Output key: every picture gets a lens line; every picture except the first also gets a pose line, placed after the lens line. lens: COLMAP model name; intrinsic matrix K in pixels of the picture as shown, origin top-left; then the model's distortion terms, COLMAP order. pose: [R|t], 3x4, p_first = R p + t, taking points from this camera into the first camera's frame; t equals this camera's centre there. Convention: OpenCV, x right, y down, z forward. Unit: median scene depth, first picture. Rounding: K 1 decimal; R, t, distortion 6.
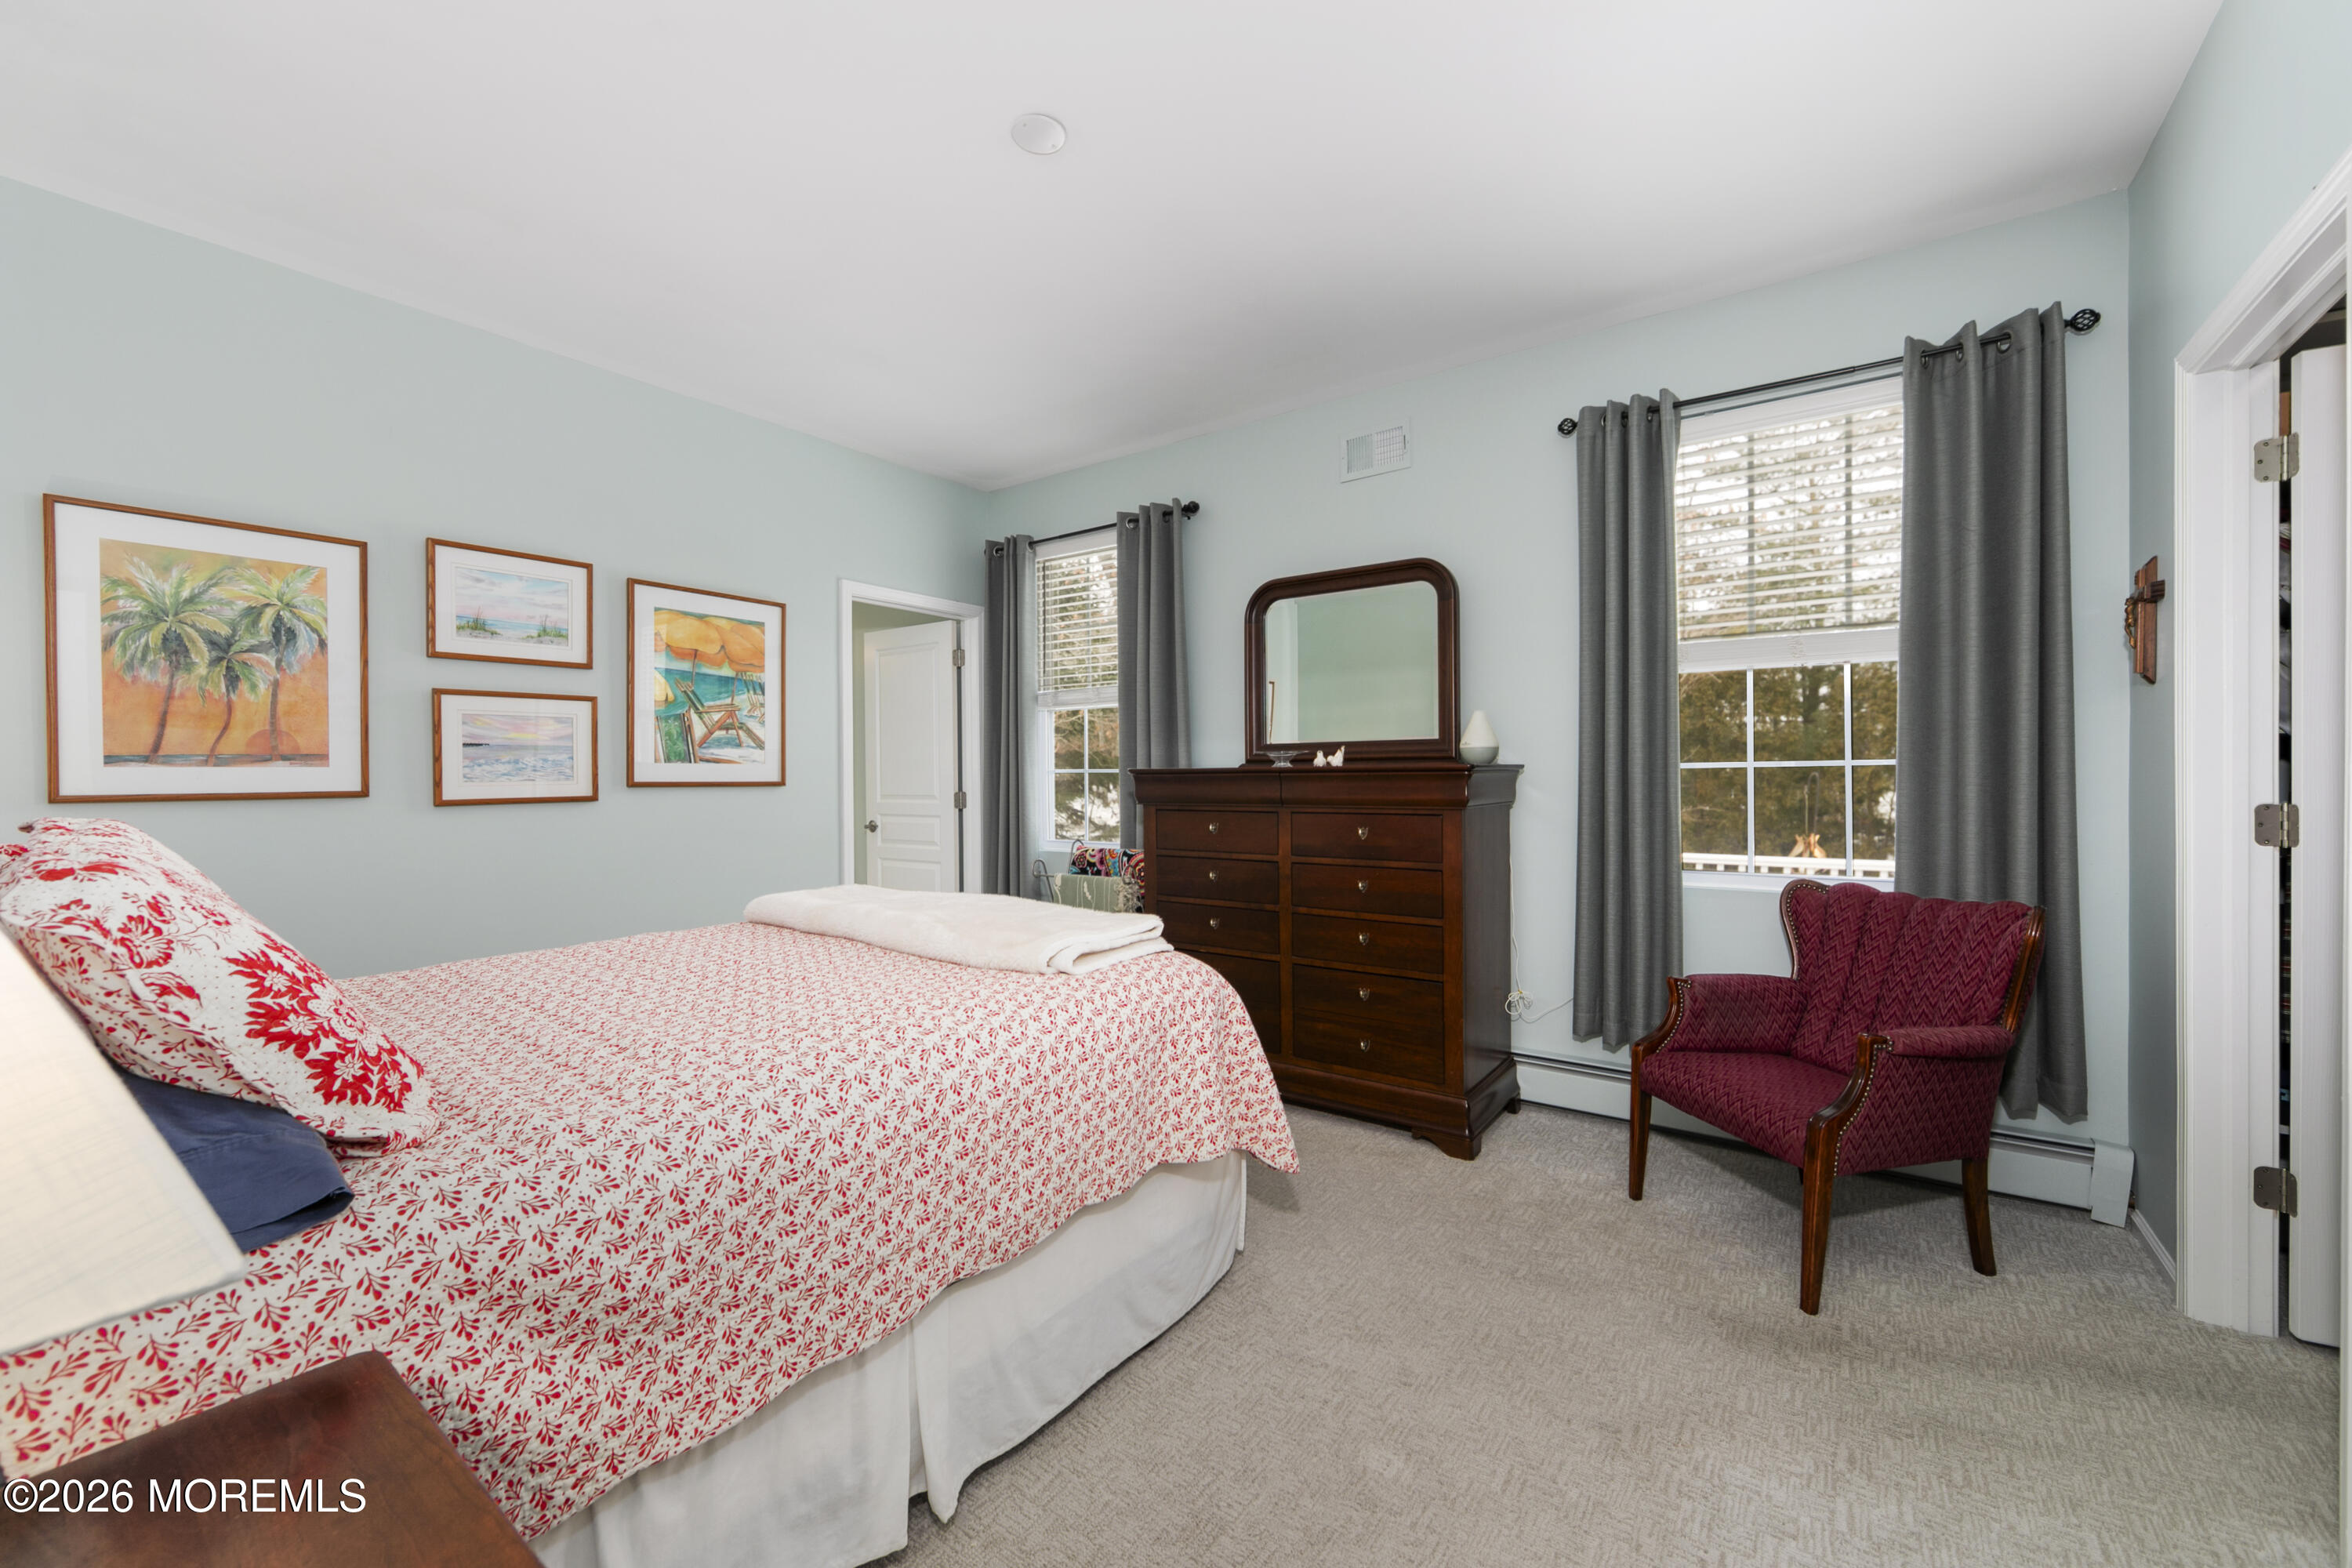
lens RADIAL K [[923.9, 0, 1171.1], [0, 923.9, 783.5], [0, 0, 1]] dist [-0.003382, -0.000266]
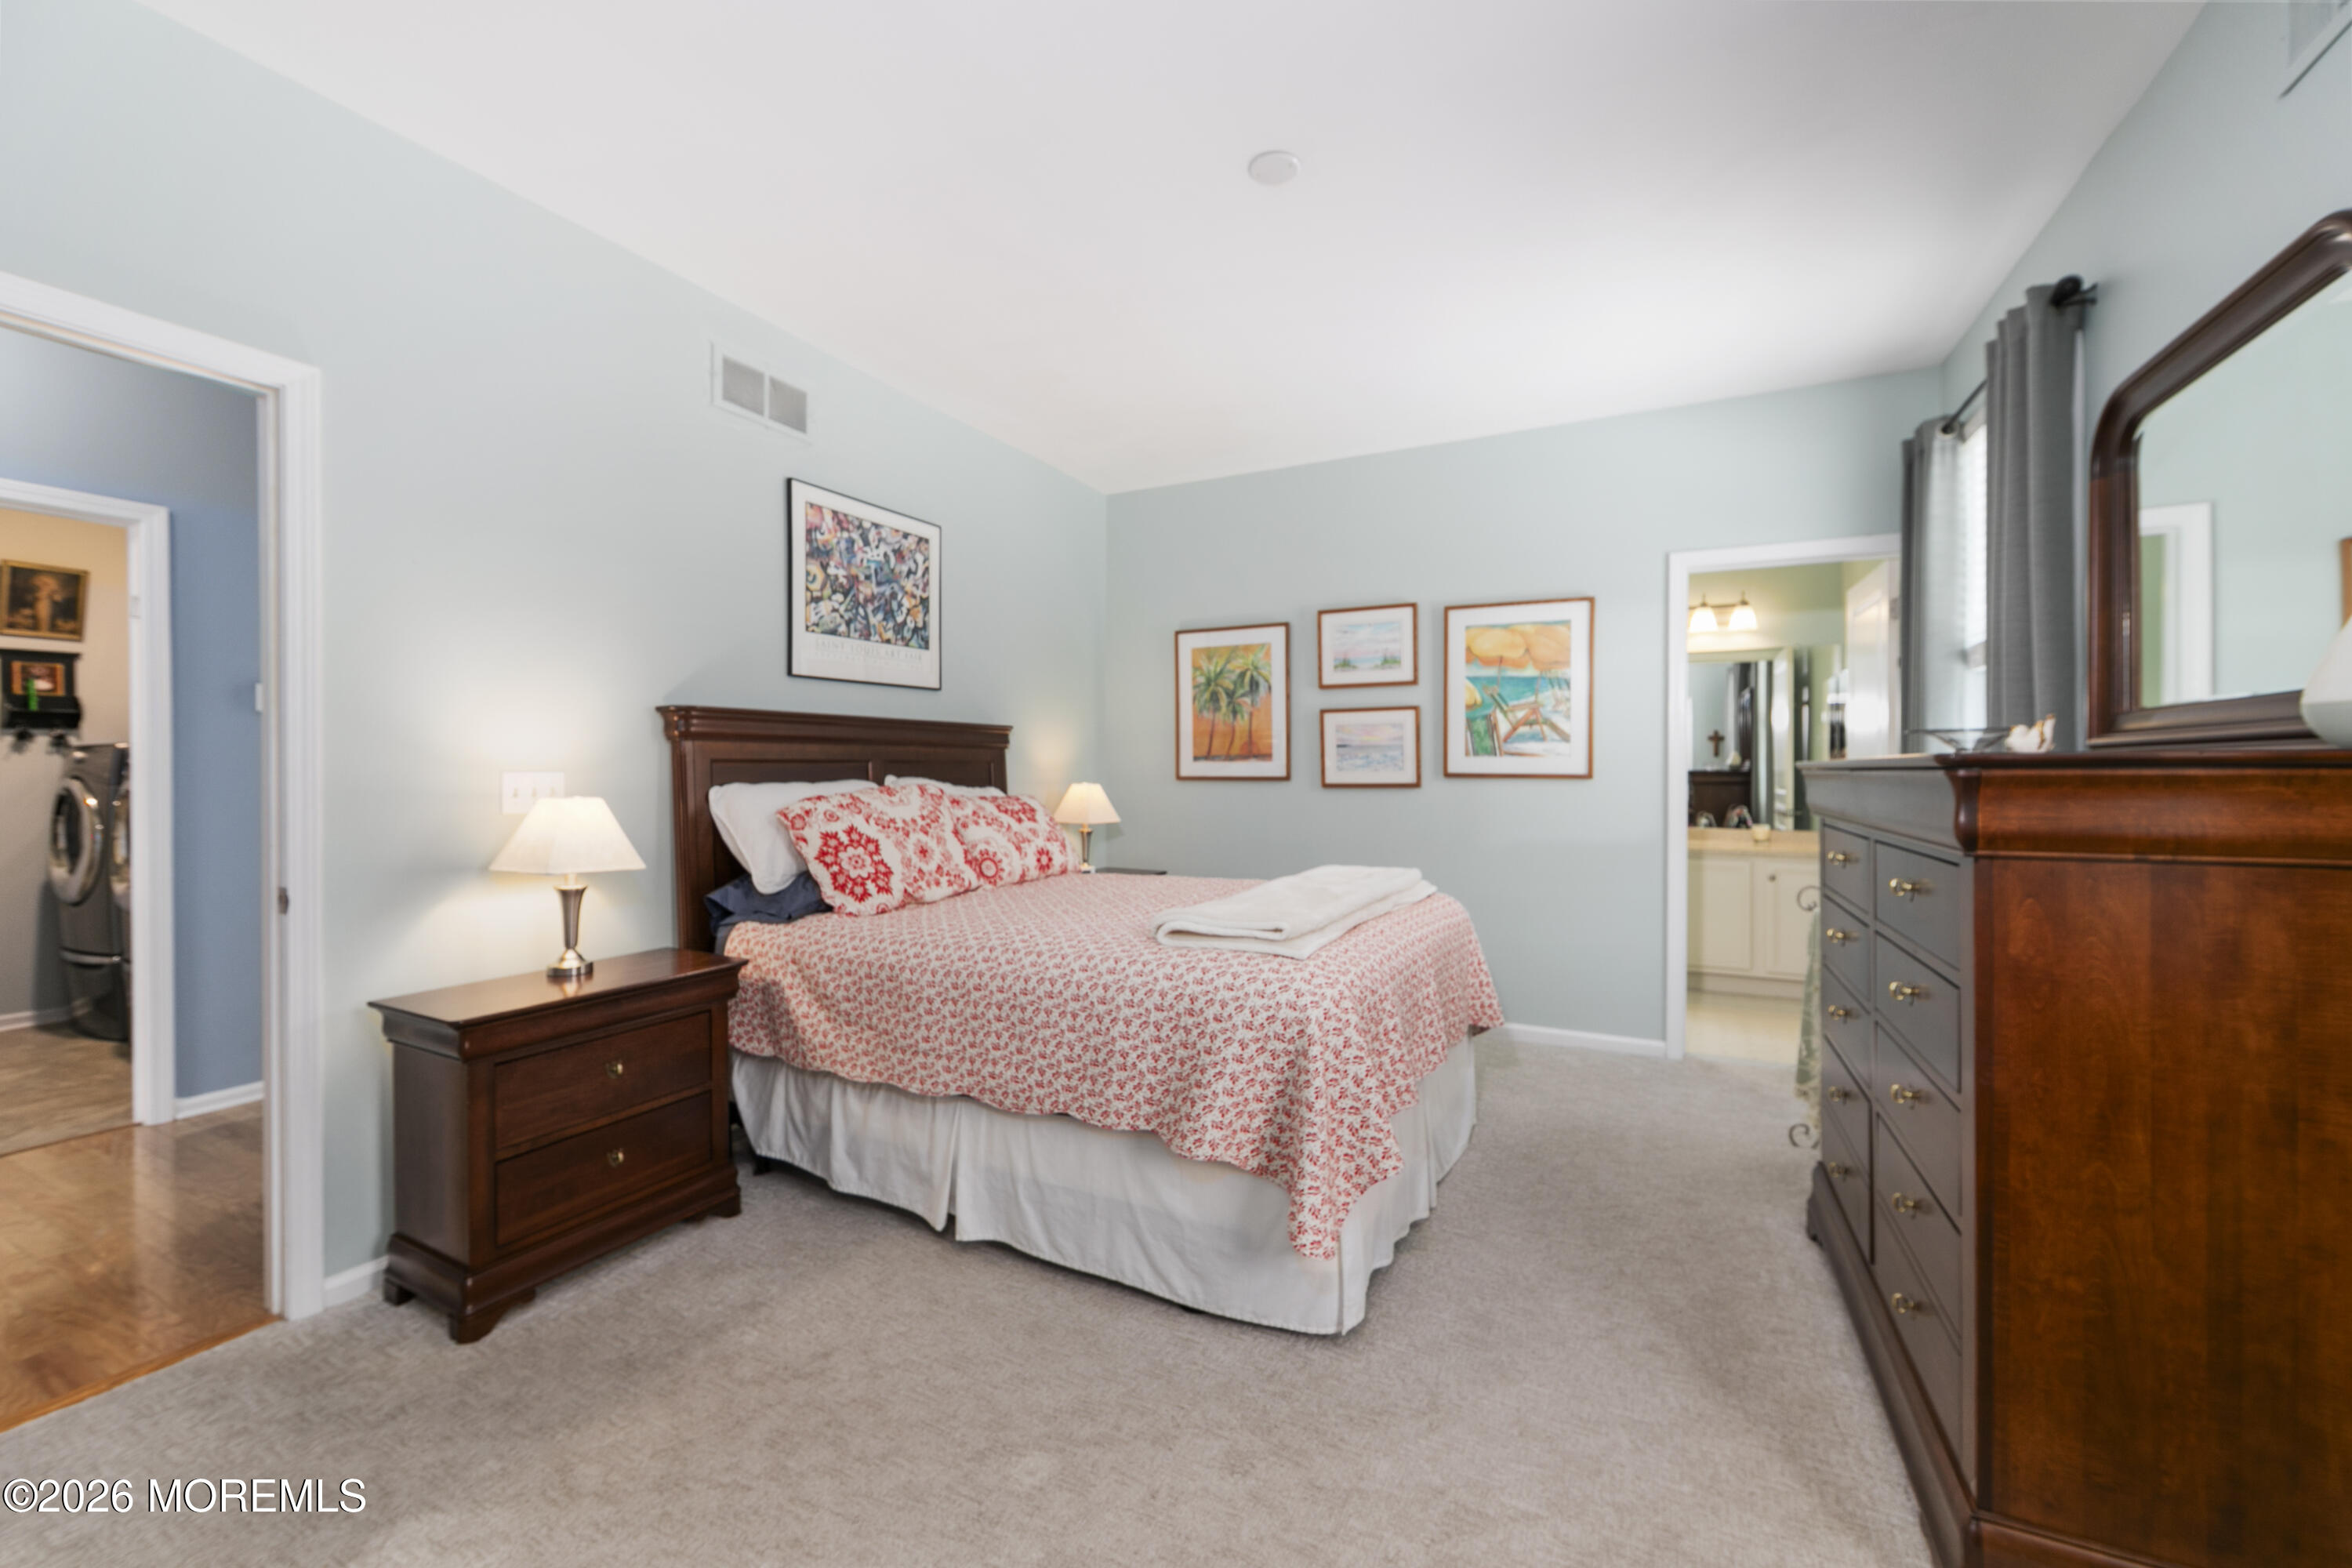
lens RADIAL K [[923.9, 0, 1189.9], [0, 923.9, 770.2], [0, 0, 1]] dist [-0.003382, -0.000266]
pose [[0.165747, 0.008359, -0.986133, 0.612628], [-0.009809, 0.999929, 0.006827, -0.010700], [0.986119, 0.008541, 0.165818, 0.498048]]
